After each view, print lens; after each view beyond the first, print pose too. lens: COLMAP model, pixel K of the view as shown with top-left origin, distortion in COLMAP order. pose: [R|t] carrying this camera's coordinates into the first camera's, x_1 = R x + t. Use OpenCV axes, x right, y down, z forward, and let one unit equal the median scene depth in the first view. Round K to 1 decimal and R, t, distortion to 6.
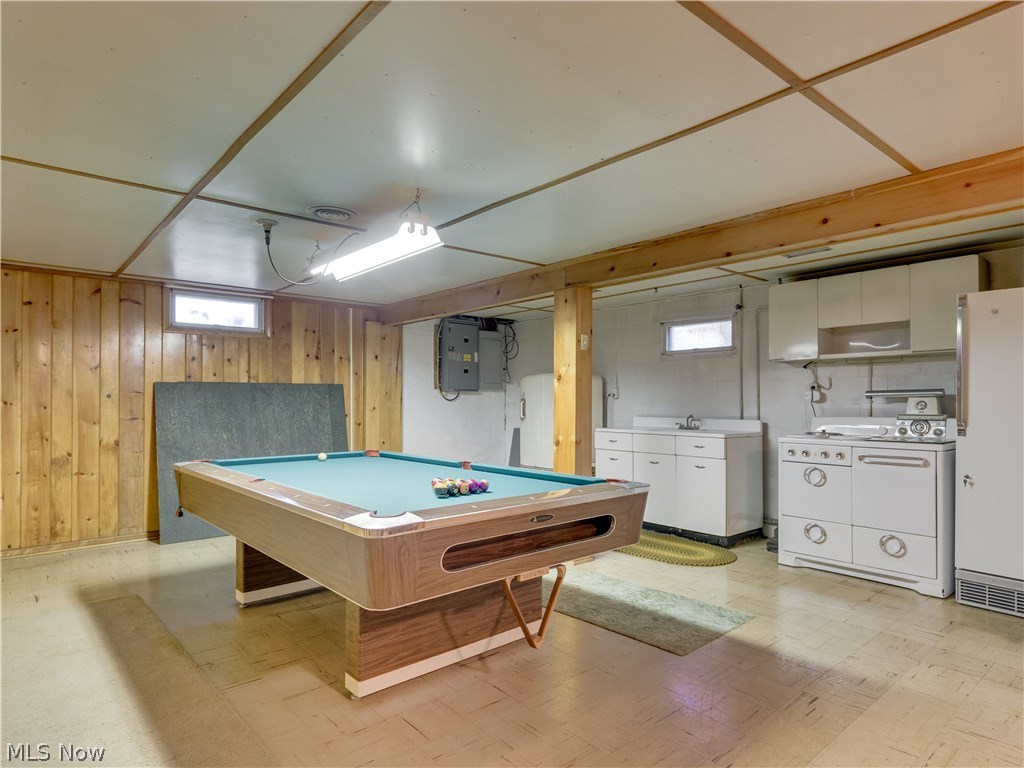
lens RADIAL K [[599.8, 0, 512.2], [0, 599.8, 394.6], [0, 0, 1]] dist [-0.000328, -0.000576]
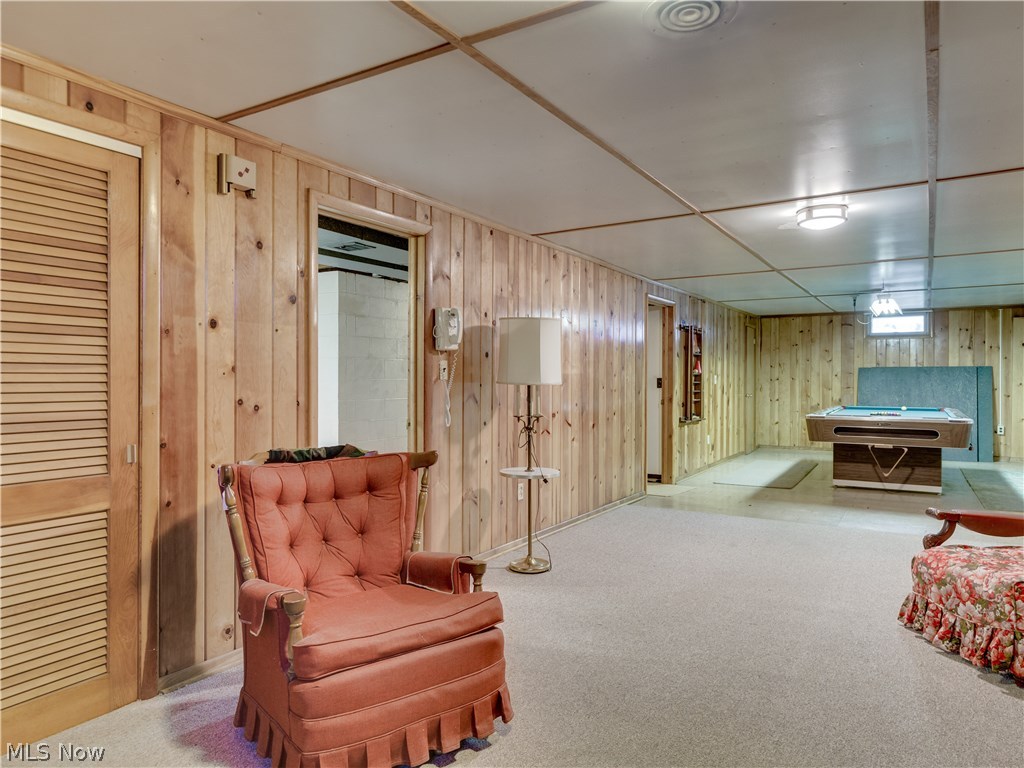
lens RADIAL K [[673.4, 0, 512.3], [0, 673.4, 382.3], [0, 0, 1]] dist [-0.000505, -0.000271]
pose [[0.297821, 0.008270, -0.954586, 0.980547], [0.009583, 0.999886, 0.011652, -0.009644], [0.954574, -0.012618, 0.297707, -0.577938]]
